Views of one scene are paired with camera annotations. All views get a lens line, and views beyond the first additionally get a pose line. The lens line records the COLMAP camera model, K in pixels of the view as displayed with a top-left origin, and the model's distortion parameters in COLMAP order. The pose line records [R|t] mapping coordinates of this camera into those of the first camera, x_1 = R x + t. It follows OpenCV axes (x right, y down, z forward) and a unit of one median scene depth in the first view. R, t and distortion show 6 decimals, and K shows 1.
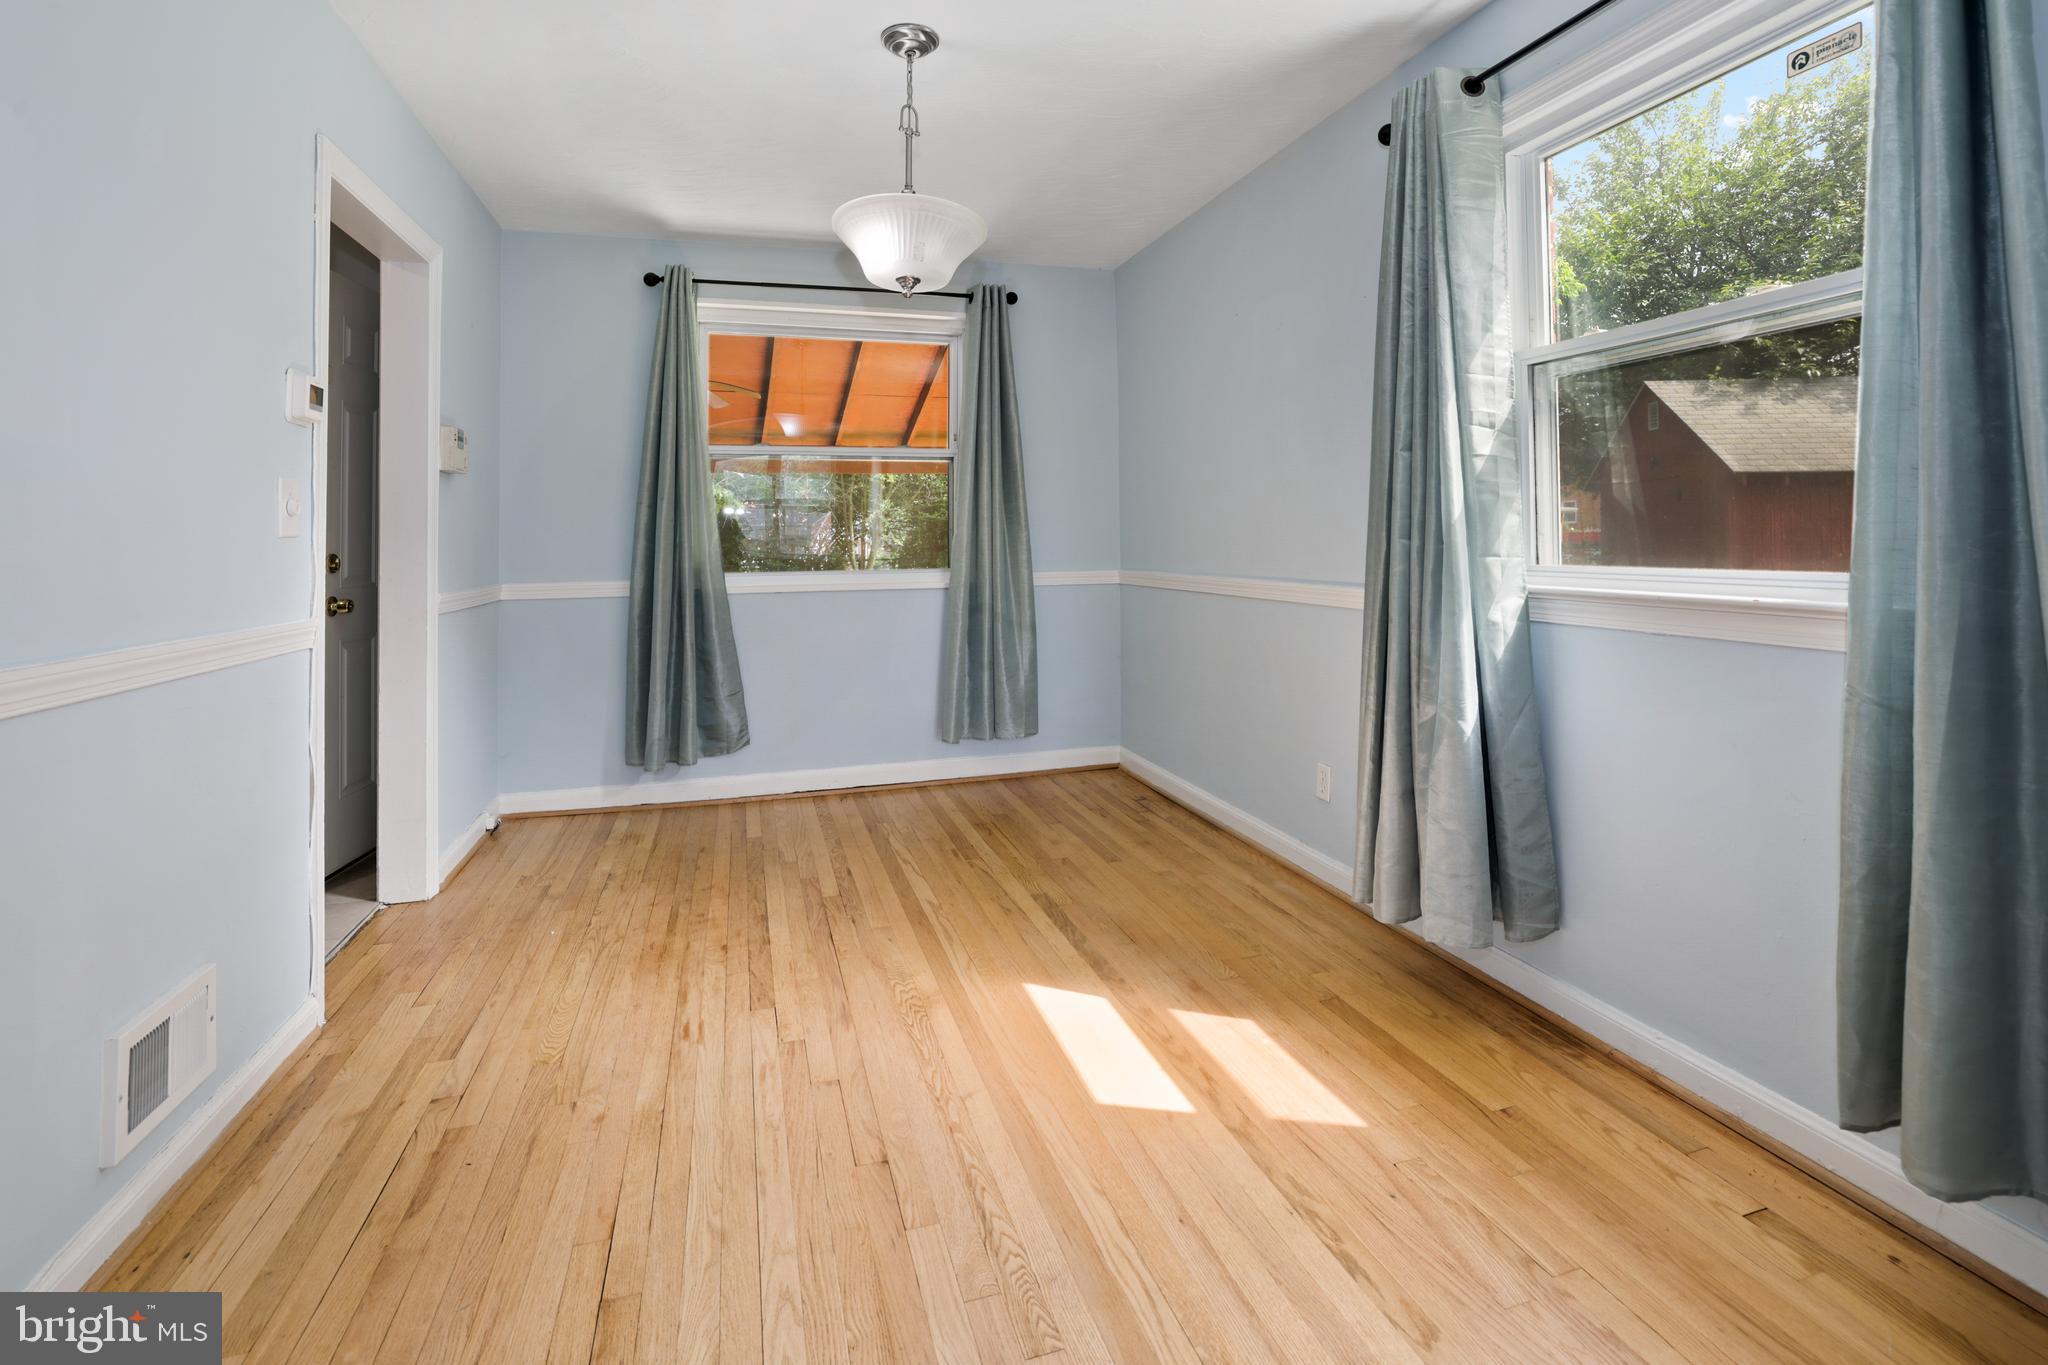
lens RADIAL K [[930.6, 0, 1035.6], [0, 930.6, 510.3], [0, 0, 1]] dist [-0.043670, 0.015477]
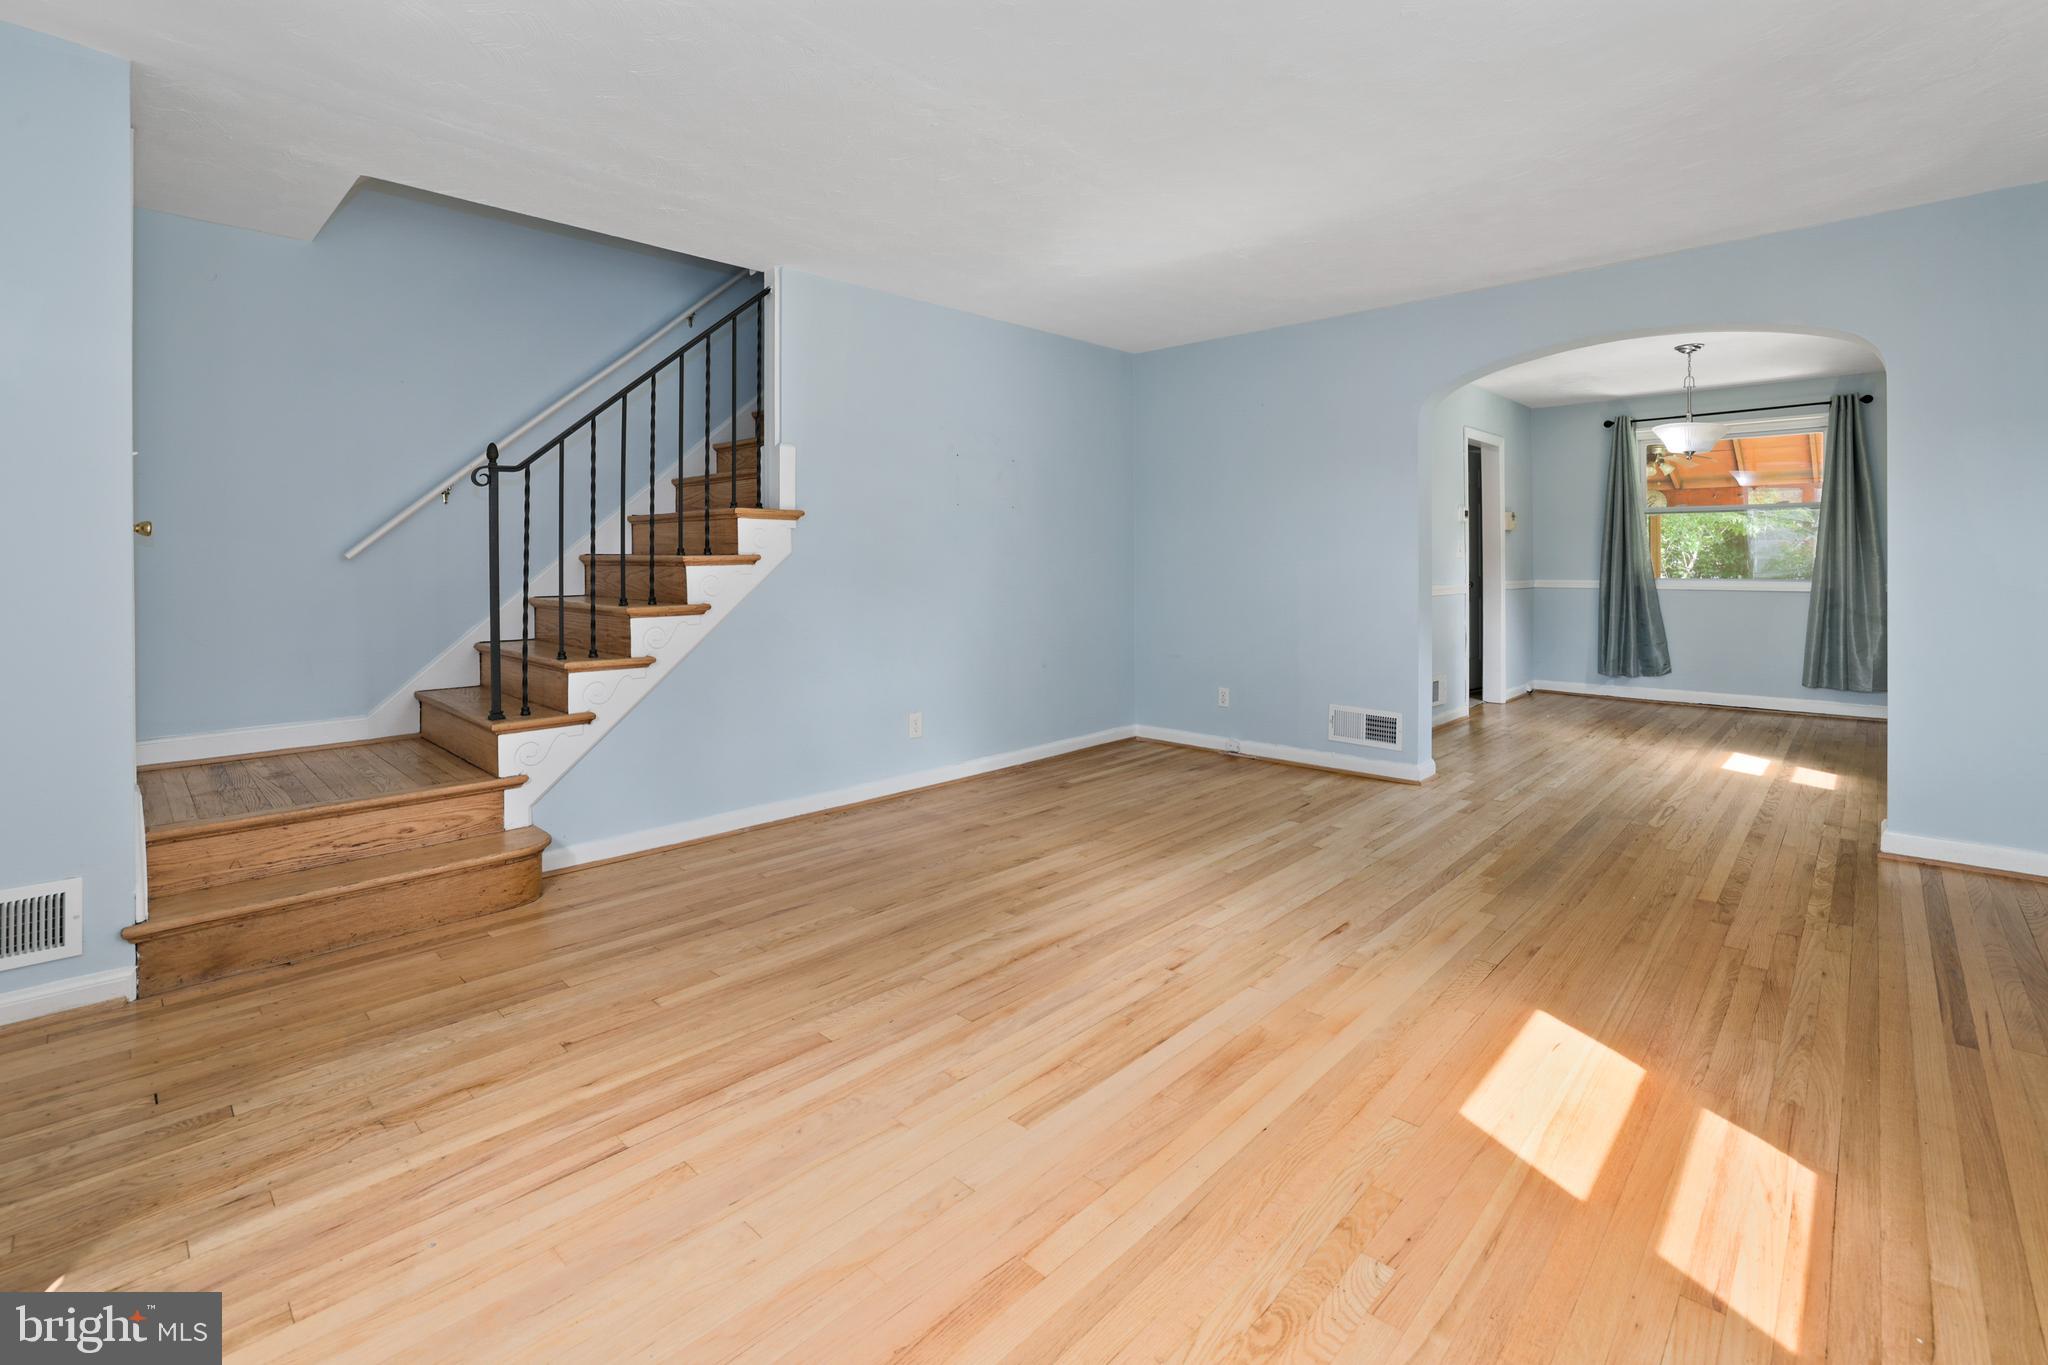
lens RADIAL K [[929.1, 0, 1026.1], [0, 929.1, 542.1], [0, 0, 1]] dist [-0.041123, 0.017078]
pose [[0.484954, -0.004160, -0.874530, 0.661738], [0.023551, 0.999688, 0.008305, -0.048662], [0.874222, -0.024624, 0.484901, -0.989854]]
